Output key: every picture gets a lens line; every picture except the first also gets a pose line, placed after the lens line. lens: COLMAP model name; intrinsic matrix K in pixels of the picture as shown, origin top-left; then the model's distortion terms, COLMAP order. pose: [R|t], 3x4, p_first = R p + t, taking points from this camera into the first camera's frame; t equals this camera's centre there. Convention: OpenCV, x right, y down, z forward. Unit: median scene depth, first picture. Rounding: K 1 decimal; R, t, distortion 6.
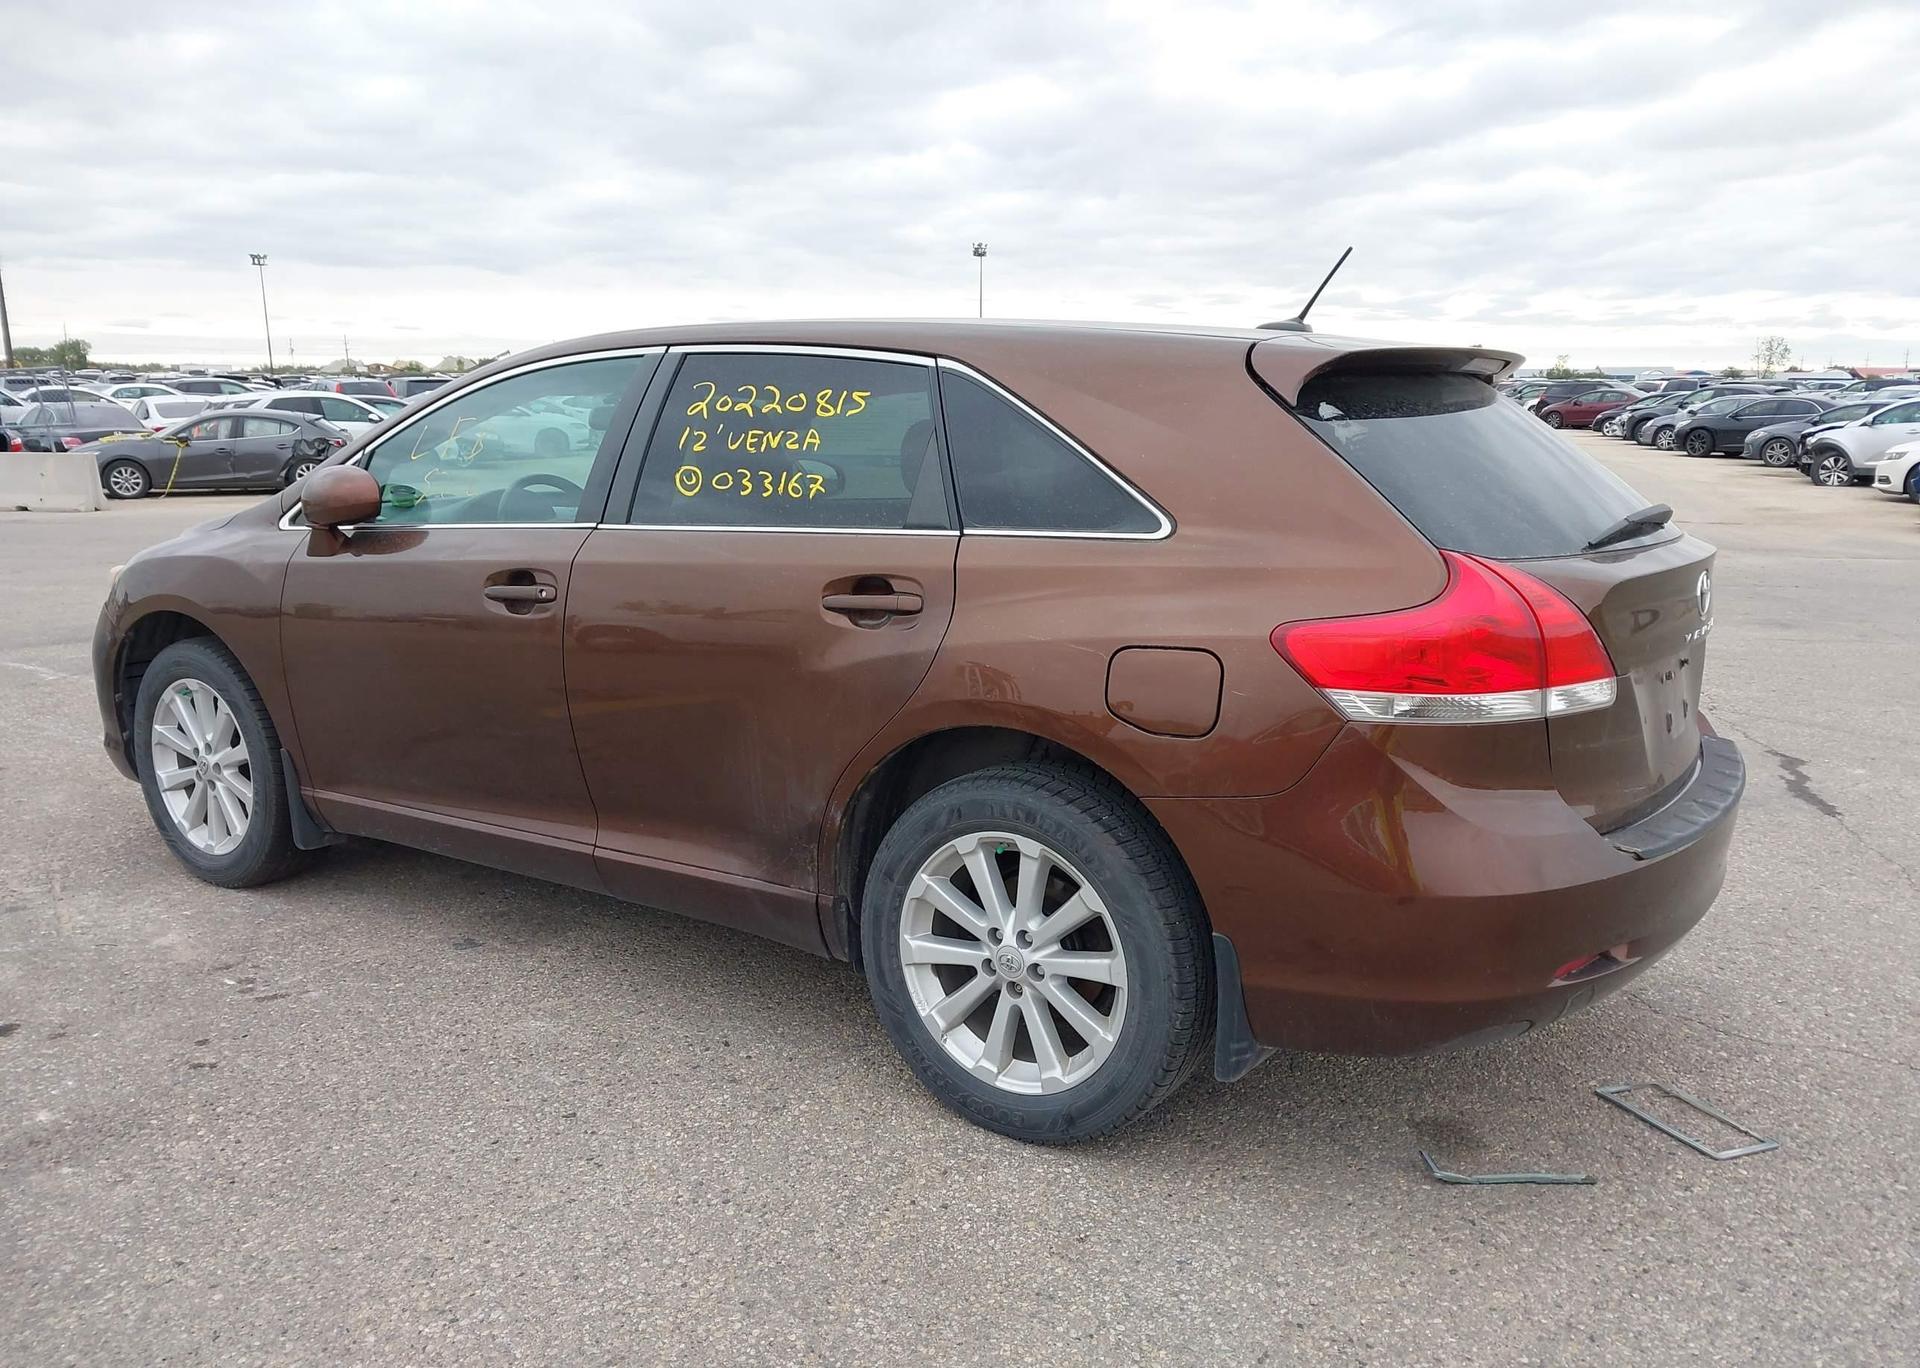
lens RADIAL K [[1535.2, 0, 965.4], [0, 1535.2, 701.5], [0, 0, 1]] dist [0.024570, -0.027763]
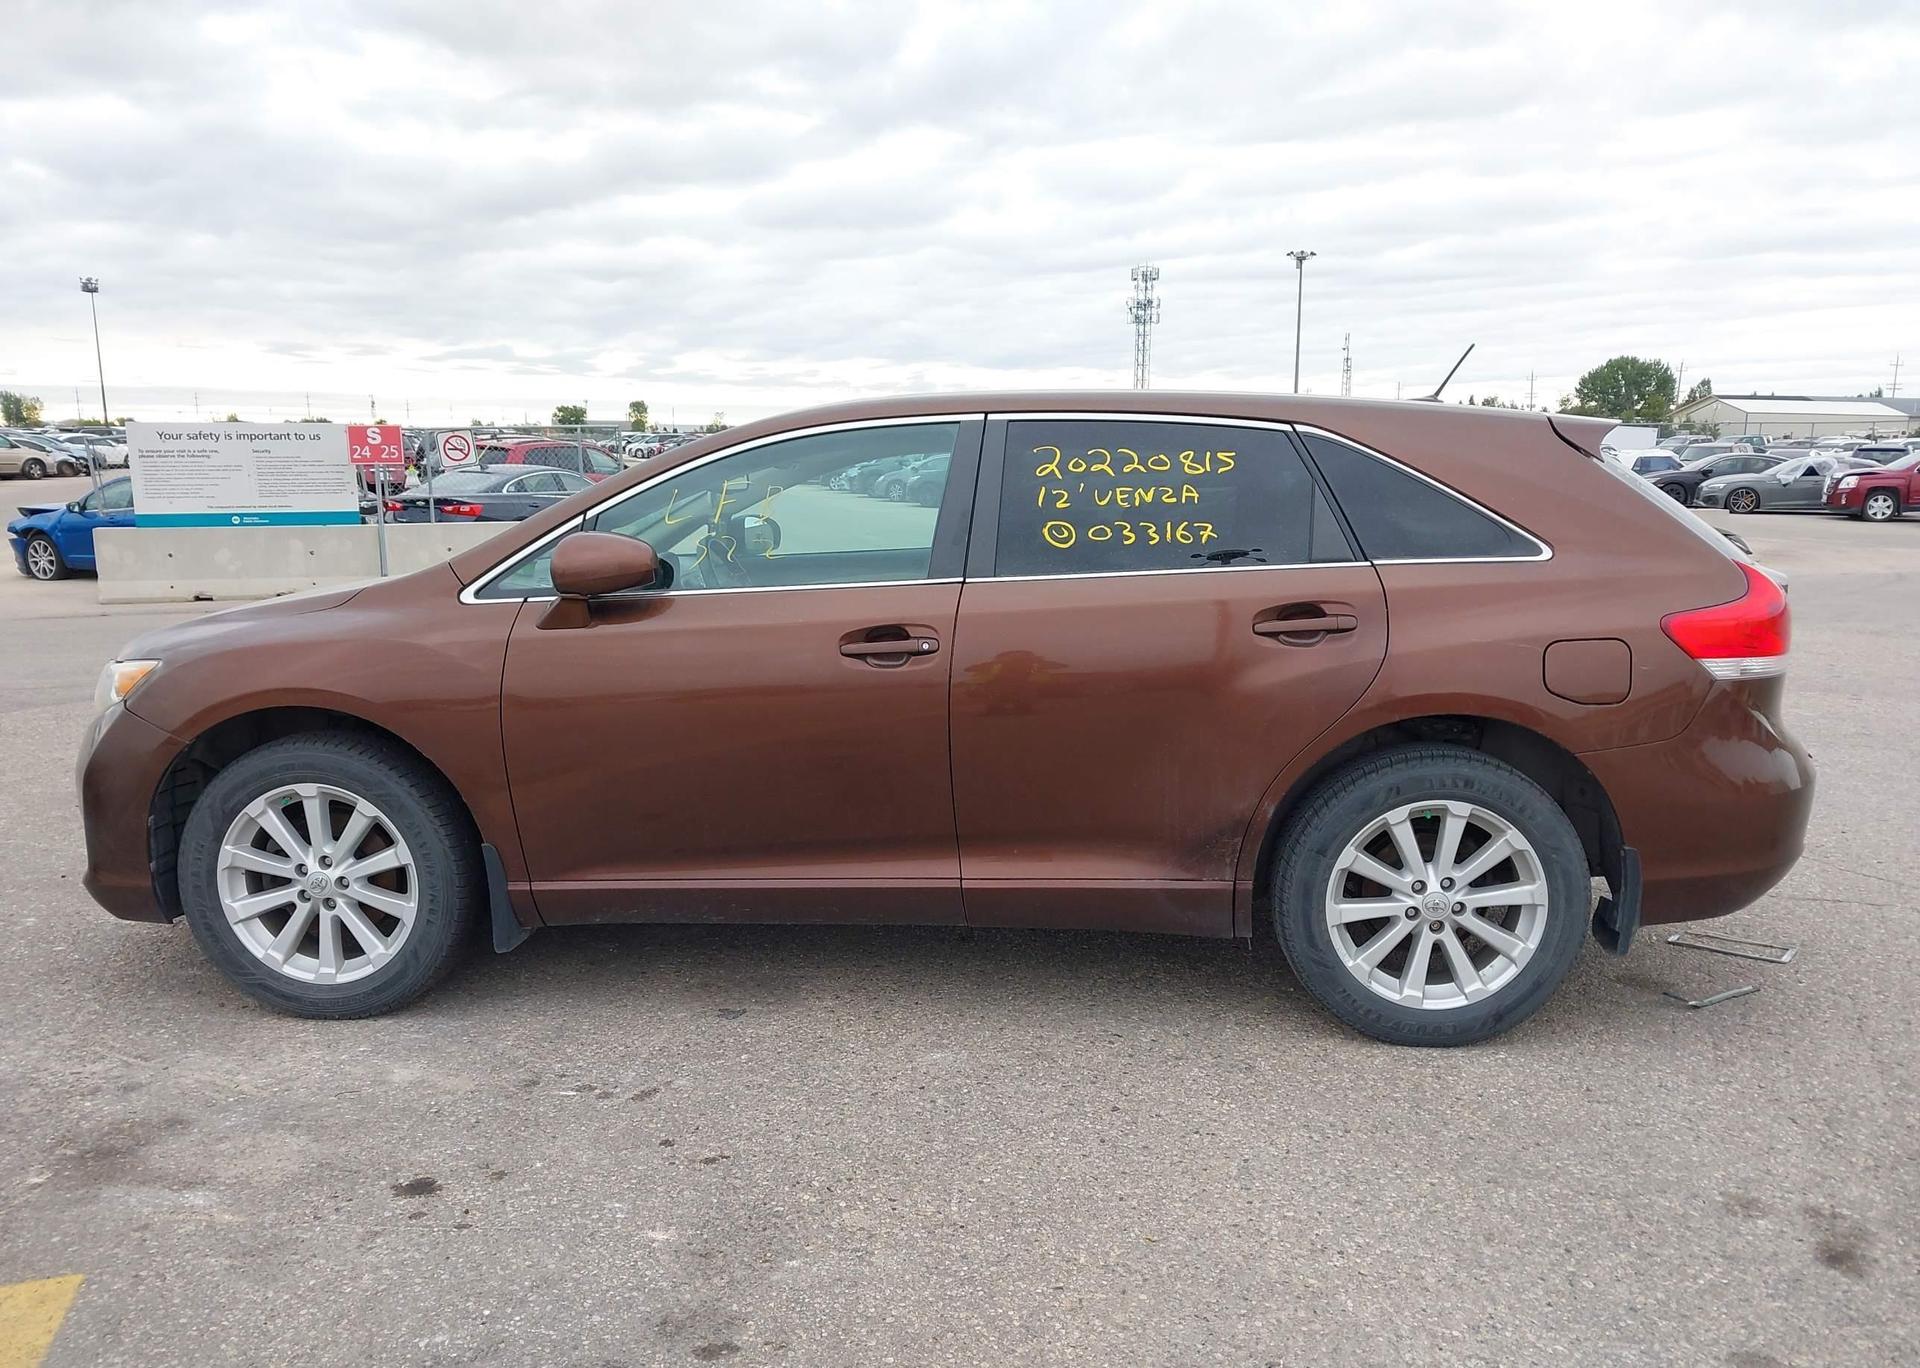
lens RADIAL K [[1535.2, 0, 977.2], [0, 1535.2, 682.3], [0, 0, 1]] dist [0.024570, -0.027763]
pose [[0.859514, -0.079500, 0.504891, -0.825213], [0.102520, 0.994569, -0.017923, -0.023619], [-0.500724, 0.067167, 0.862997, 0.082231]]
